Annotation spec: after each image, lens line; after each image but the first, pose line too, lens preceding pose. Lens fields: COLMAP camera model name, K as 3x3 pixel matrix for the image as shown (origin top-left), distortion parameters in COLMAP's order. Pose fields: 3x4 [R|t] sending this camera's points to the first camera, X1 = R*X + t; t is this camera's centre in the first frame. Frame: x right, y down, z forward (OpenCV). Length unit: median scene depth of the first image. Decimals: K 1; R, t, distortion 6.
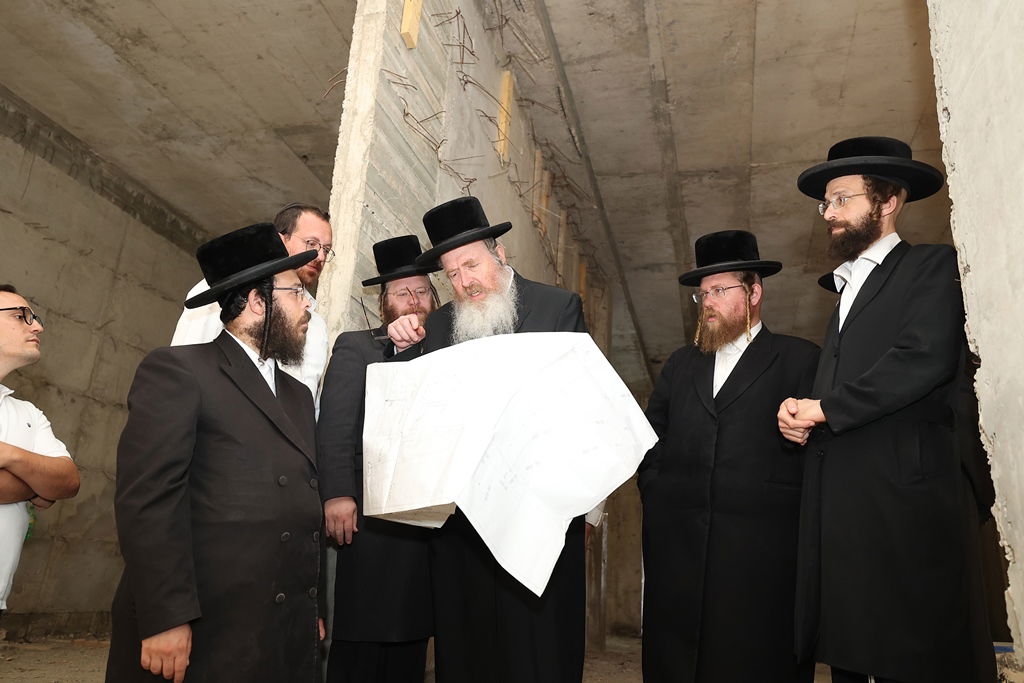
lens RADIAL K [[767.6, 0, 510.0], [0, 767.6, 343.0], [0, 0, 1]] dist [0.036001, 0.020226]
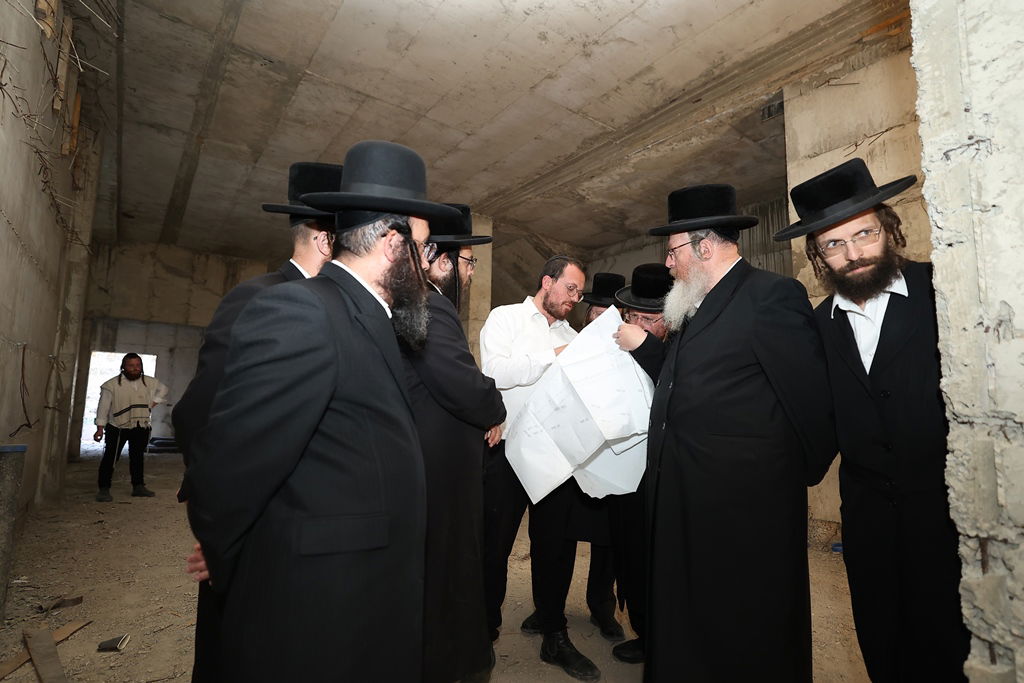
lens RADIAL K [[504.6, 0, 509.3], [0, 504.6, 343.8], [0, 0, 1]] dist [-0.017717, 0.005205]
pose [[0.610316, 0.049865, 0.790587, -0.044305], [-0.225094, 0.967794, 0.112725, -0.002093], [-0.759505, -0.246754, 0.601885, 0.225419]]
